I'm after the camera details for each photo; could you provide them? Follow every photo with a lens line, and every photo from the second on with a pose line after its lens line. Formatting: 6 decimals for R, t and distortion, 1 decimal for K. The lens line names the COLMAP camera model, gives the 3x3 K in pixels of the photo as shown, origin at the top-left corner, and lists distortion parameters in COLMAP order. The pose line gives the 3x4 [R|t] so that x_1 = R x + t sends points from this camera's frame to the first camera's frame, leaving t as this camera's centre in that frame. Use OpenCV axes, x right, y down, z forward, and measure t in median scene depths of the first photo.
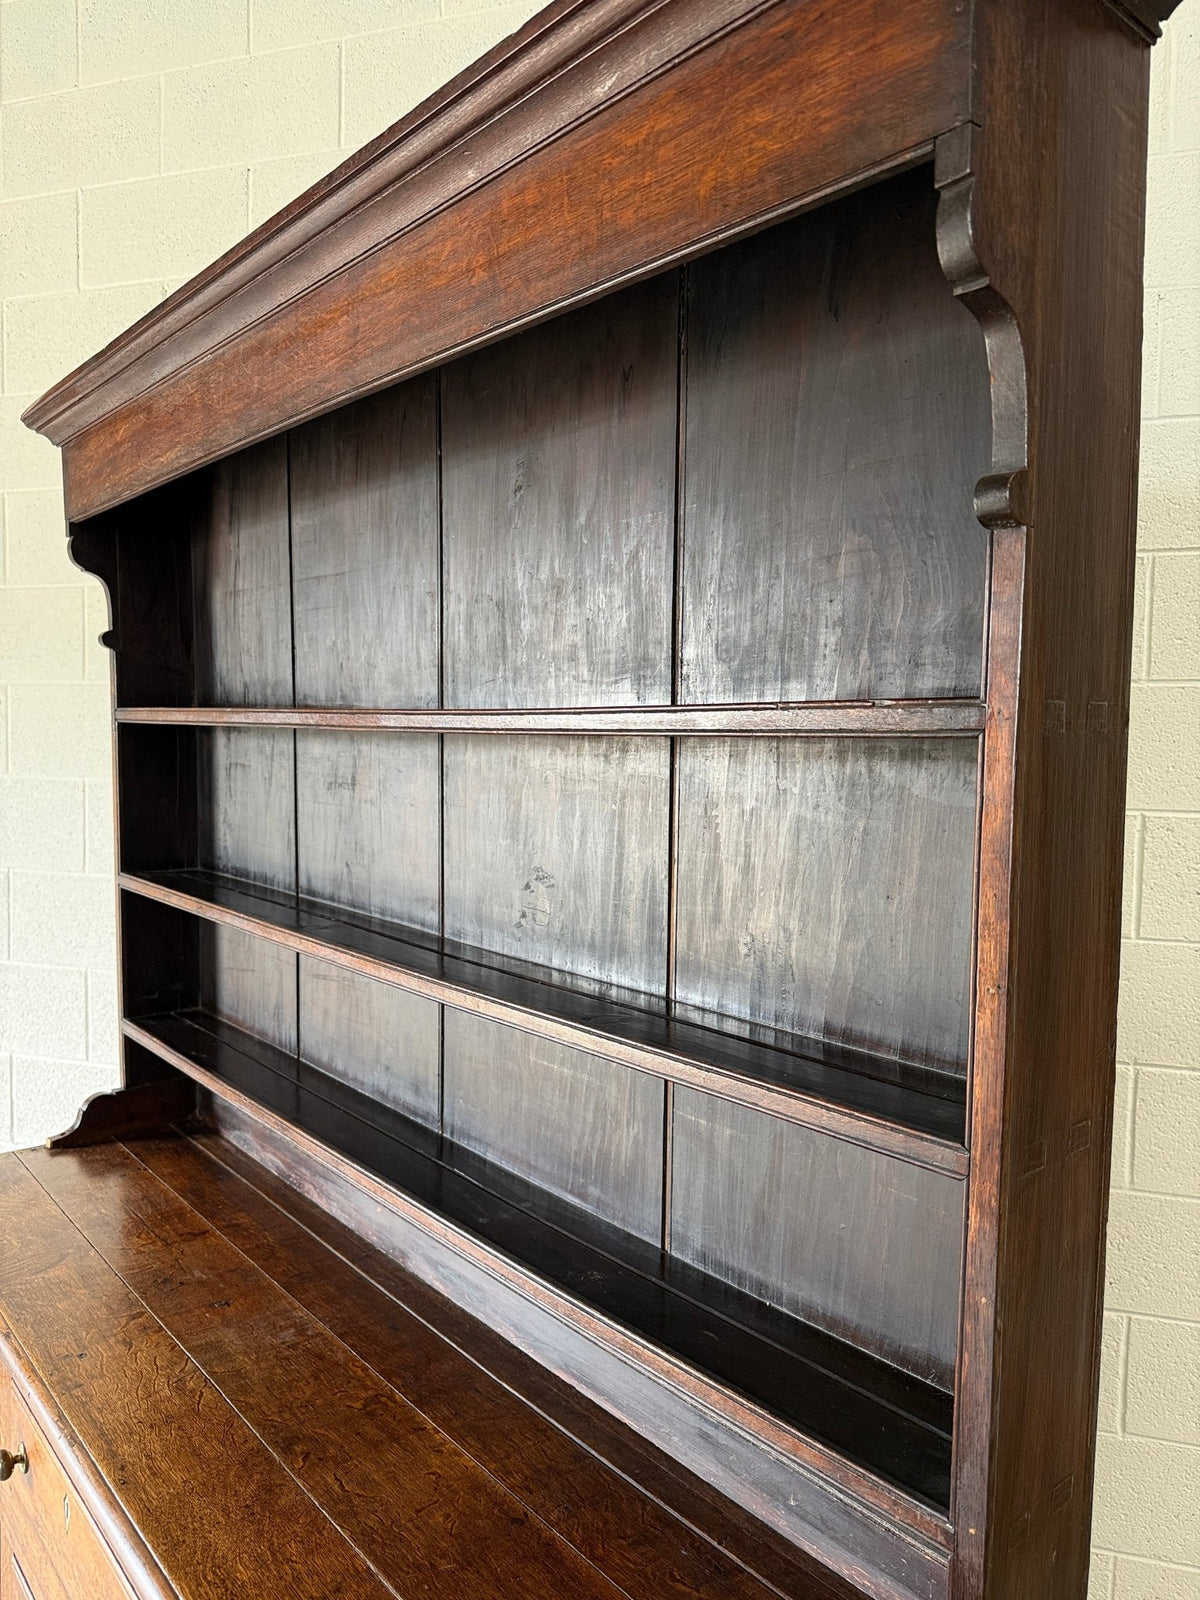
lens RADIAL K [[1157.1, 0, 589.9], [0, 1157.1, 798.8], [0, 0, 1]] dist [0.055023, -0.086524]
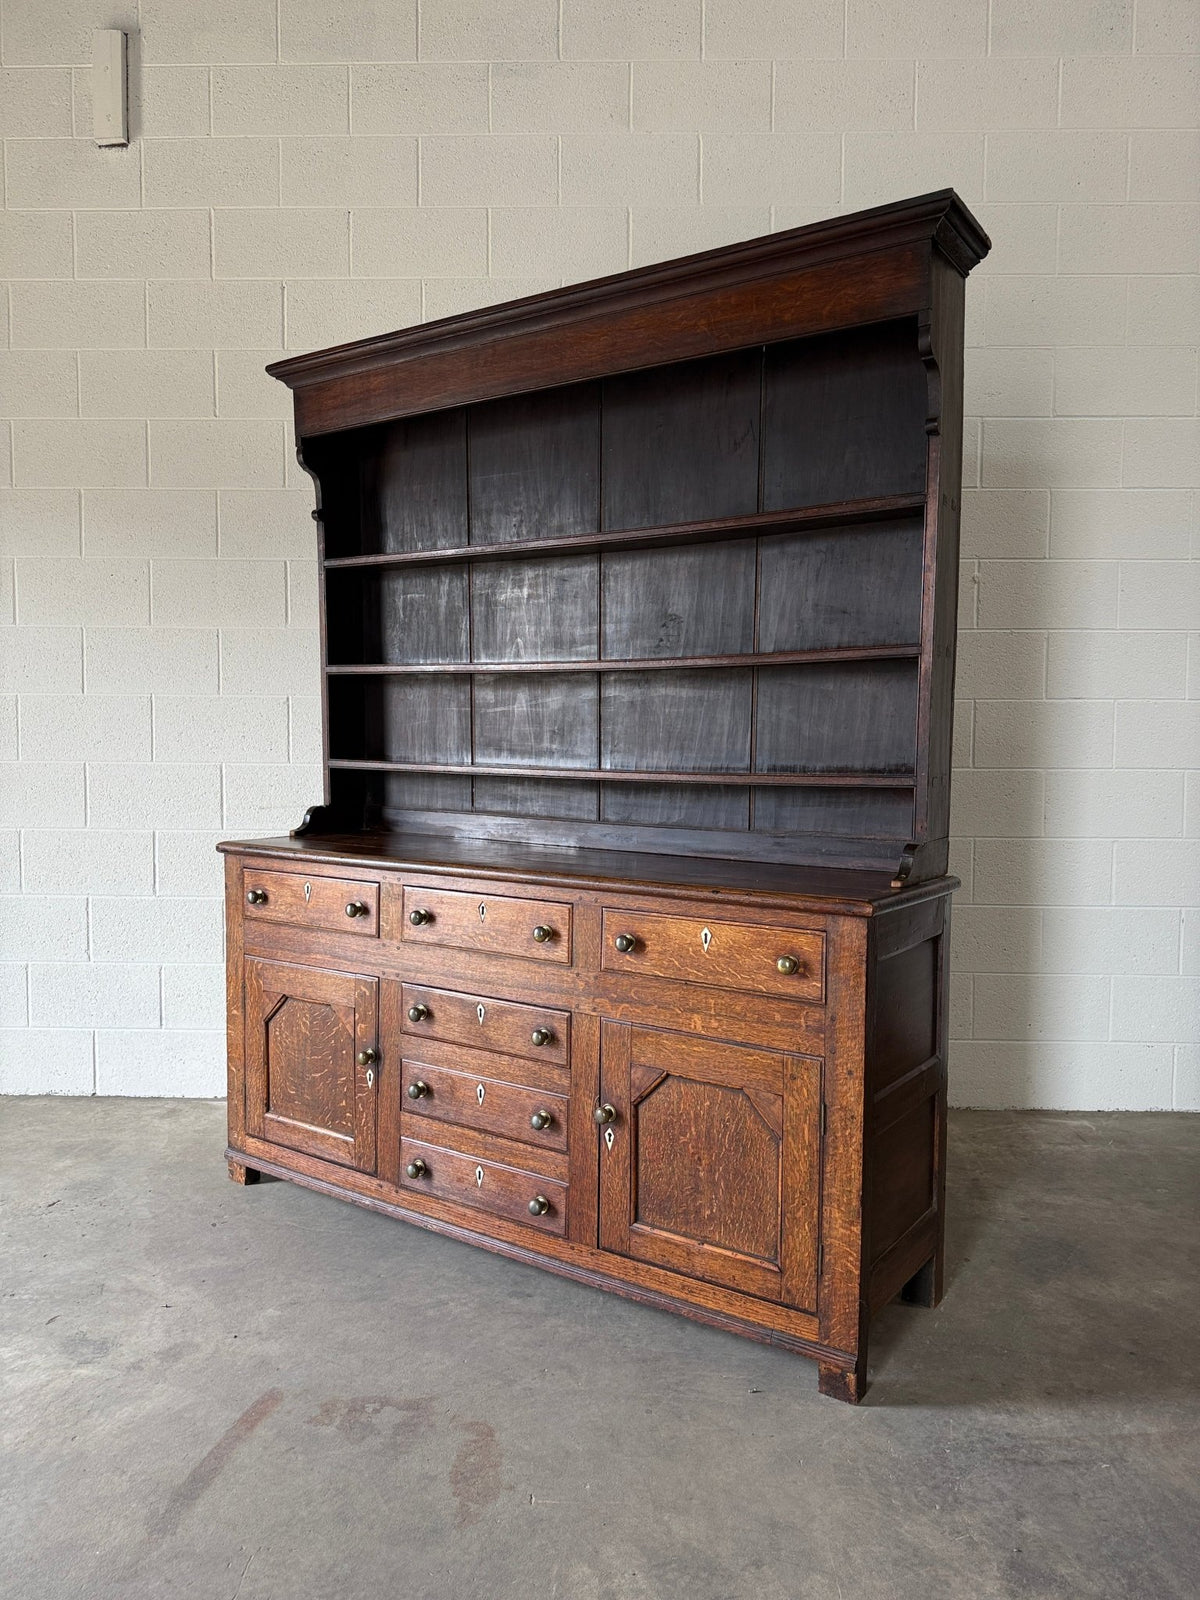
lens RADIAL K [[1157.1, 0, 604.1], [0, 1157.1, 795.4], [0, 0, 1]] dist [0.055023, -0.086524]
pose [[0.959991, -0.023826, 0.279017, -0.739333], [0.024079, 0.999707, 0.002520, 0.374831], [-0.278995, 0.004299, 0.960283, -0.930945]]
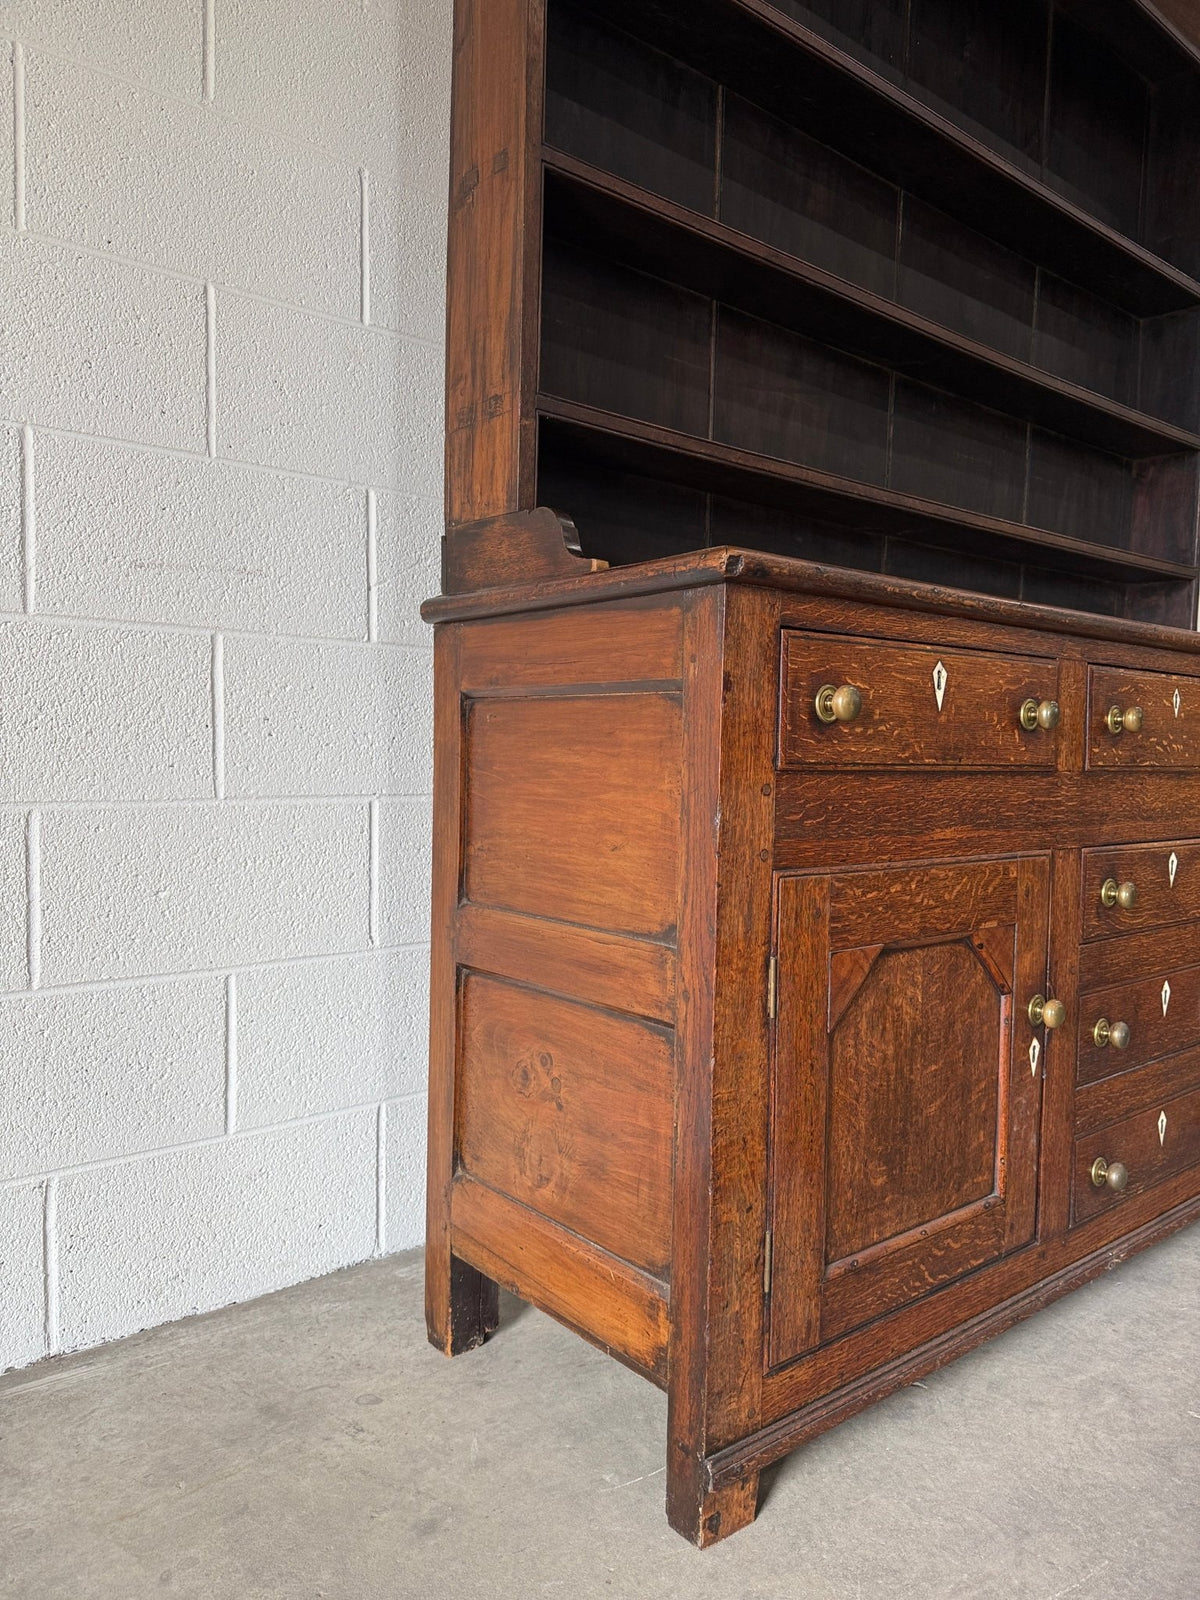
lens RADIAL K [[1157.1, 0, 606.2], [0, 1157.1, 806.9], [0, 0, 1]] dist [0.055023, -0.086524]
pose [[-0.020729, -0.066083, 0.997599, -1.562378], [0.051347, 0.996426, 0.067072, 0.562669], [-0.998466, 0.052614, -0.017262, 1.509075]]
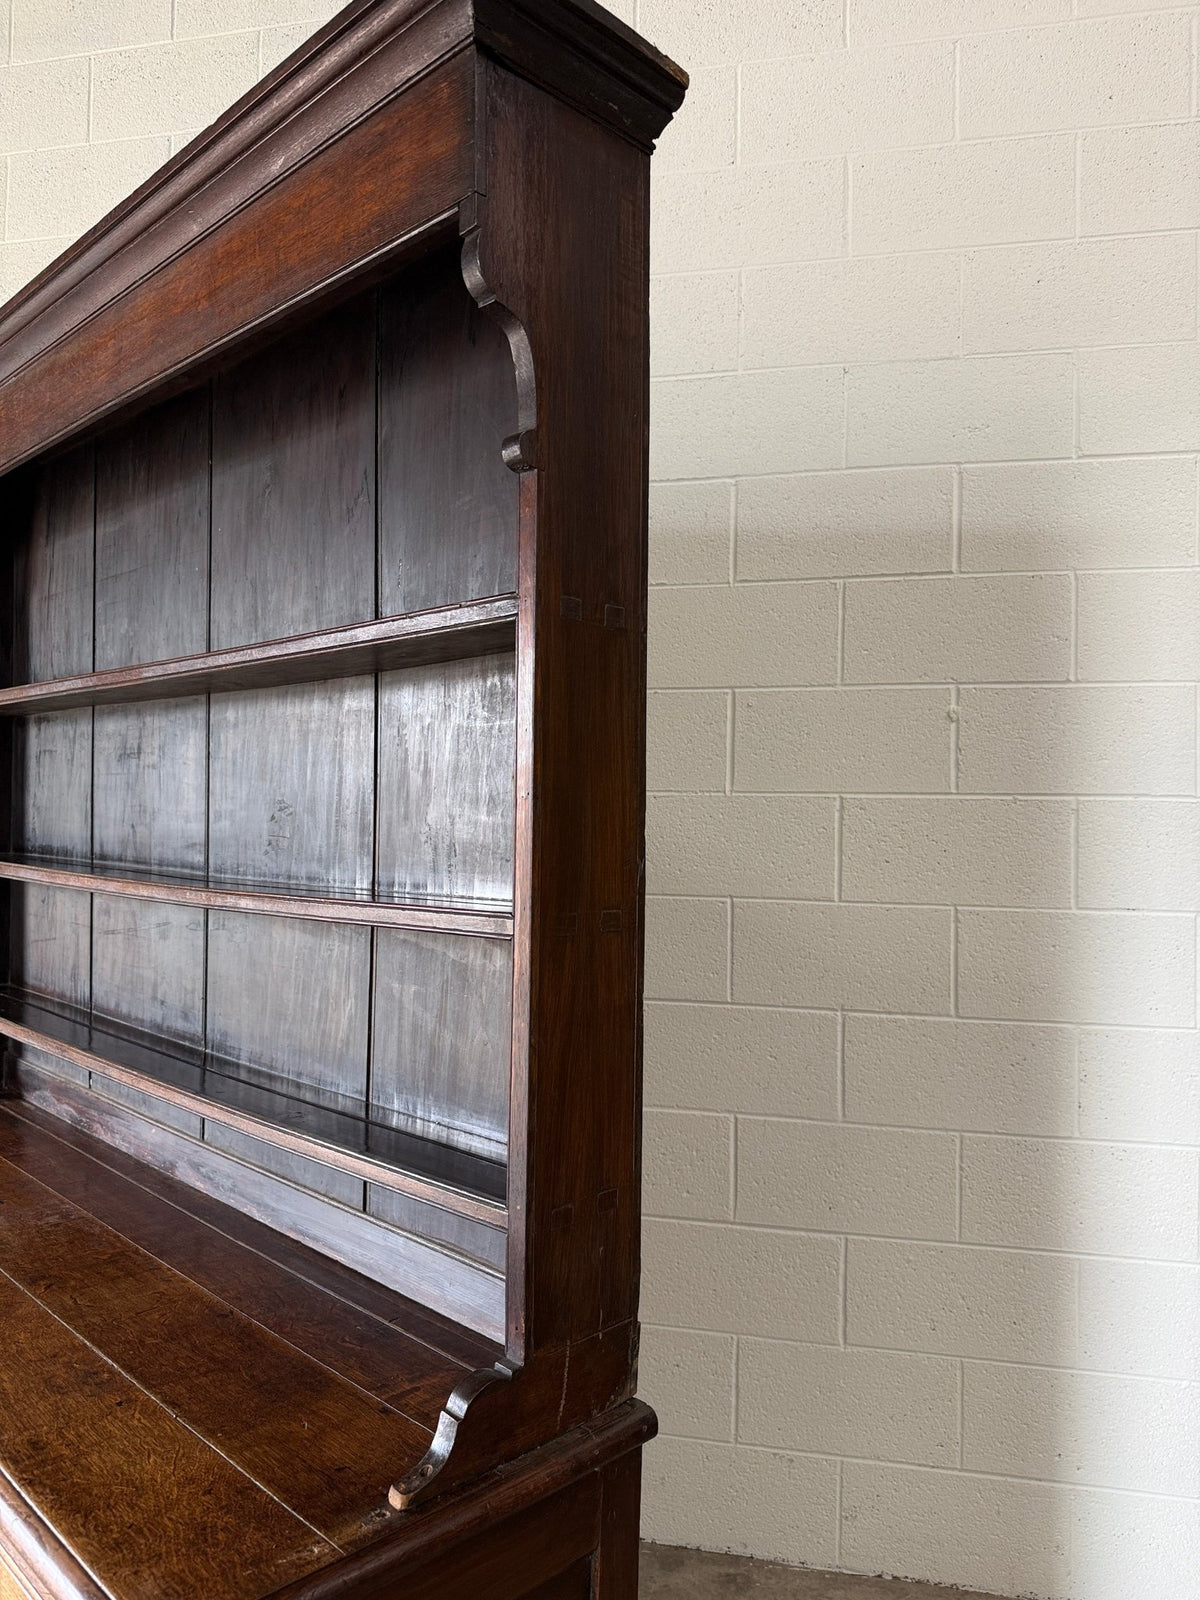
lens RADIAL K [[1157.1, 0, 602.5], [0, 1157.1, 793.5], [0, 0, 1]] dist [0.055023, -0.086524]
pose [[0.995242, 0.001603, 0.097416, 0.167525], [0.006335, 0.996684, -0.081122, 0.151626], [-0.097223, 0.081353, 0.991932, -0.213487]]
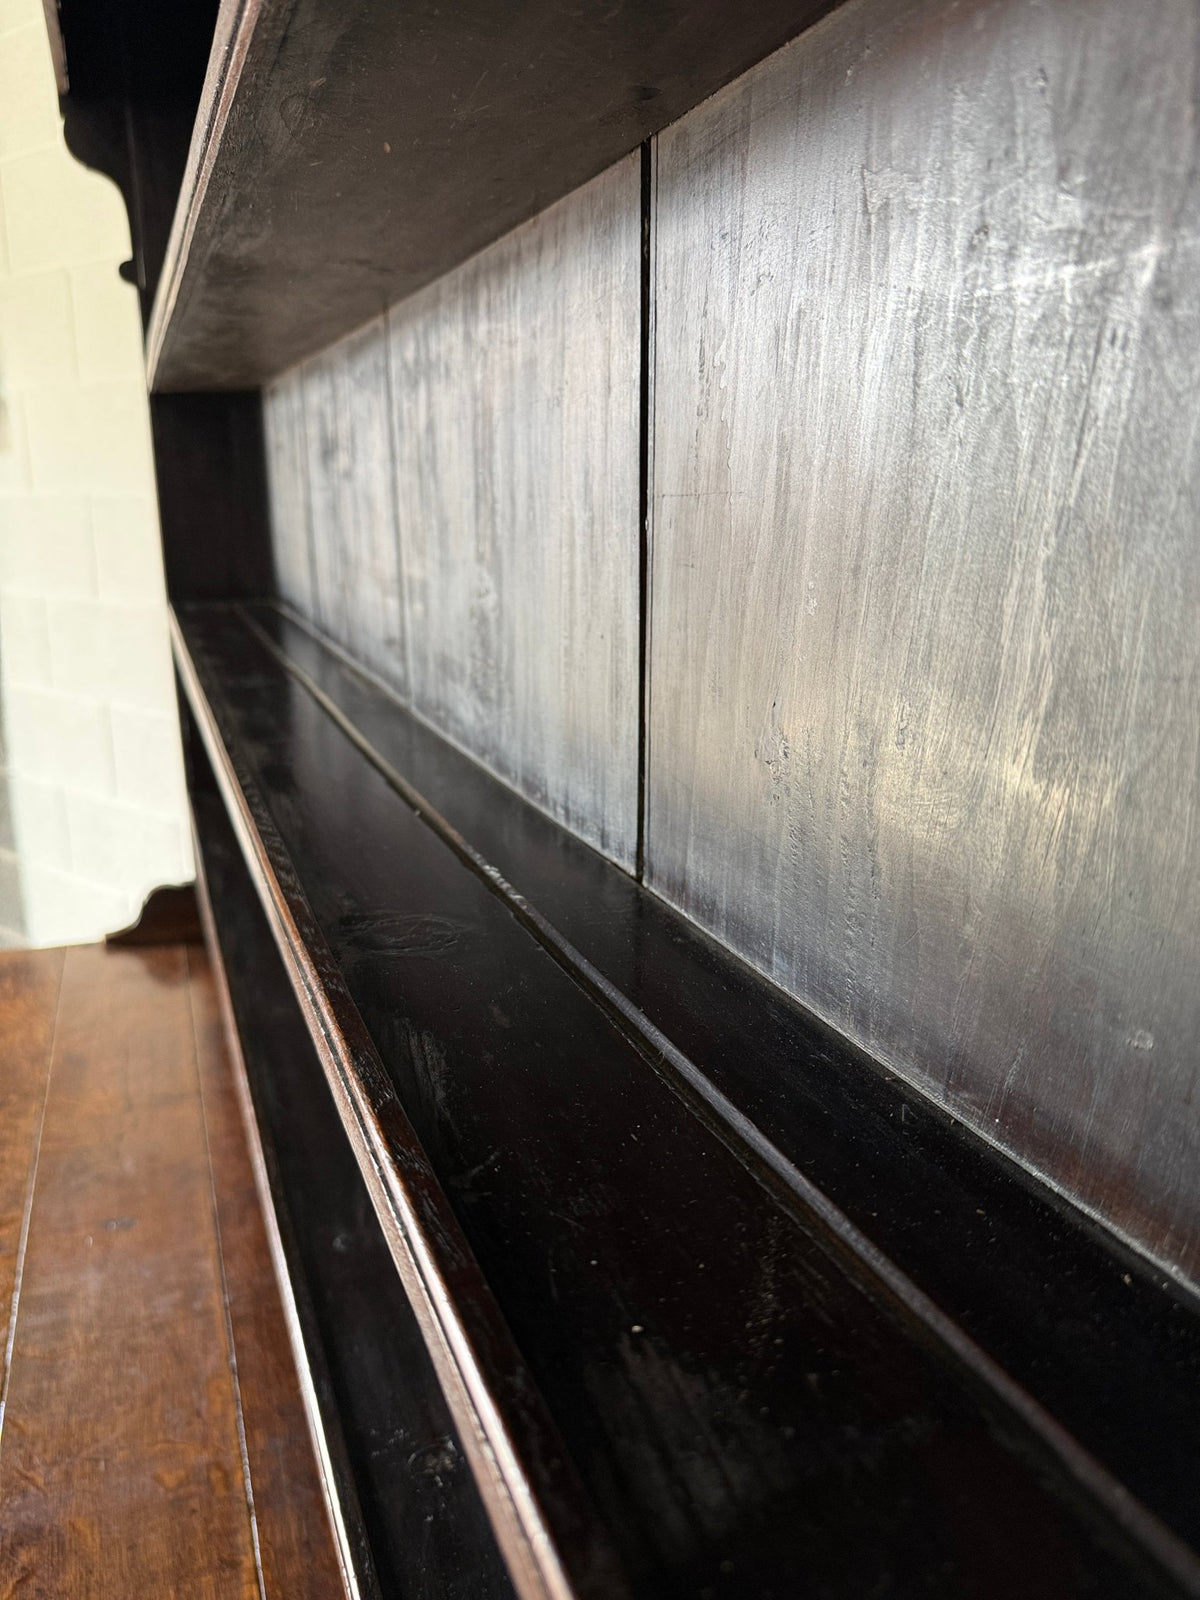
lens RADIAL K [[1157.1, 0, 599.5], [0, 1157.1, 805.1], [0, 0, 1]] dist [0.055023, -0.086524]
pose [[0.949190, 0.075867, -0.305422, 0.156589], [-0.015958, 0.980861, 0.194052, 0.060851], [0.314298, -0.179318, 0.932235, 0.552168]]
